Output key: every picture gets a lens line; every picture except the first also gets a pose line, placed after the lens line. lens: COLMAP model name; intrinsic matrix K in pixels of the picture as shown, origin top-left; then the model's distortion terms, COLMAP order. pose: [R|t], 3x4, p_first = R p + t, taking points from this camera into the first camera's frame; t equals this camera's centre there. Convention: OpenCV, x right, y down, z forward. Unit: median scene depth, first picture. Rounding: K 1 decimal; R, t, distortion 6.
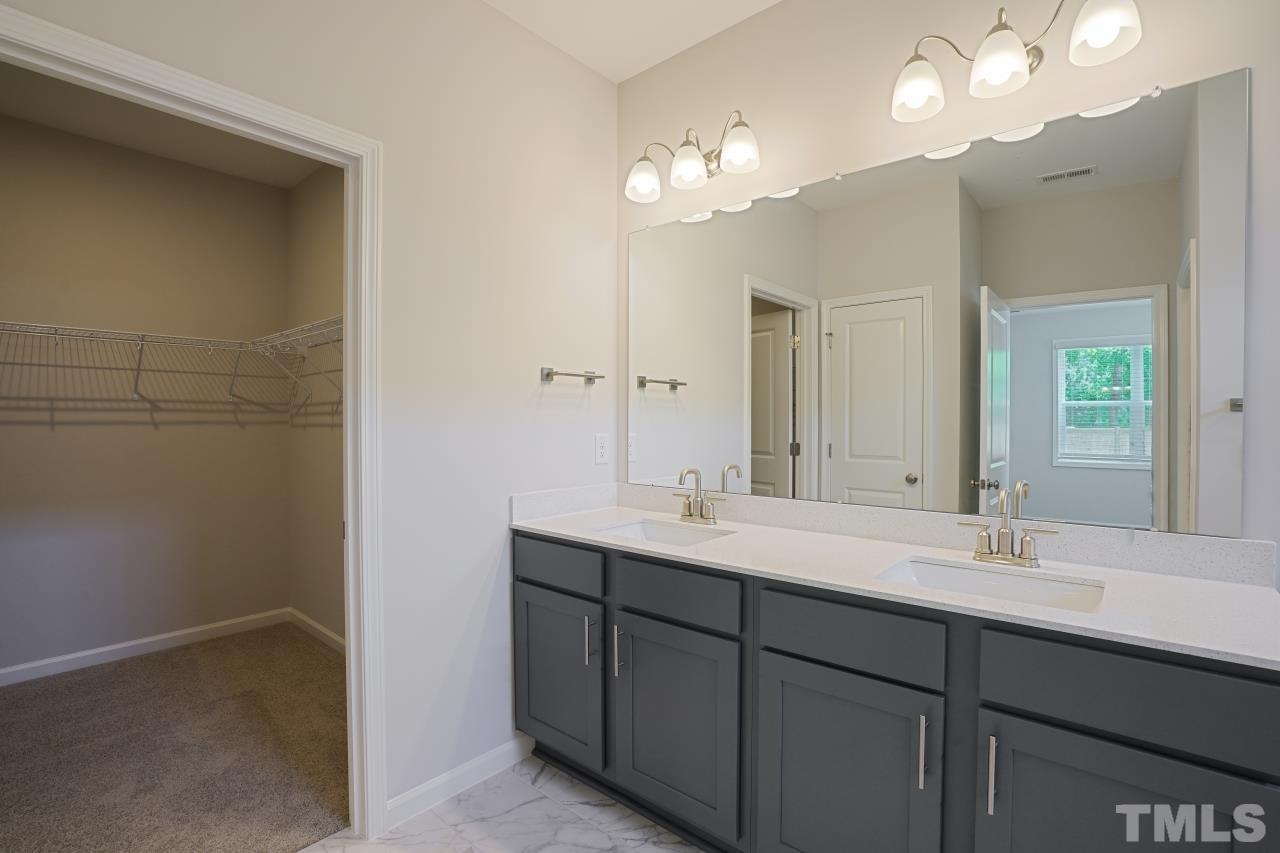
lens RADIAL K [[581.8, 0, 640.0], [0, 581.8, 426.5], [0, 0, 1]] dist [-0.029938, 0.000932]
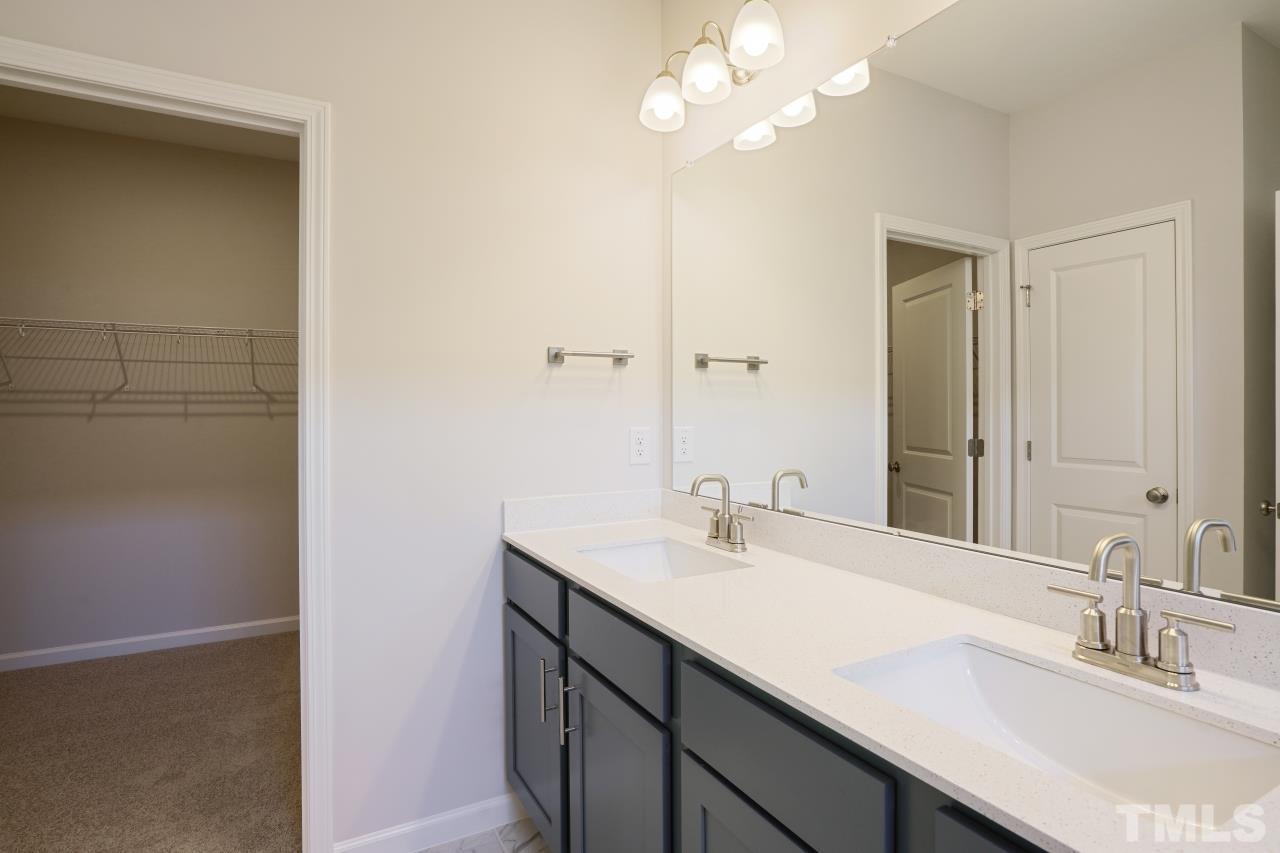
lens RADIAL K [[645.7, 0, 639.8], [0, 645.7, 406.9], [0, 0, 1]] dist [-0.017167, -0.000332]
pose [[0.938706, -0.006227, -0.344662, 0.227829], [0.001419, 0.999898, -0.014200, -0.002193], [0.344715, 0.012841, 0.938619, 0.151253]]
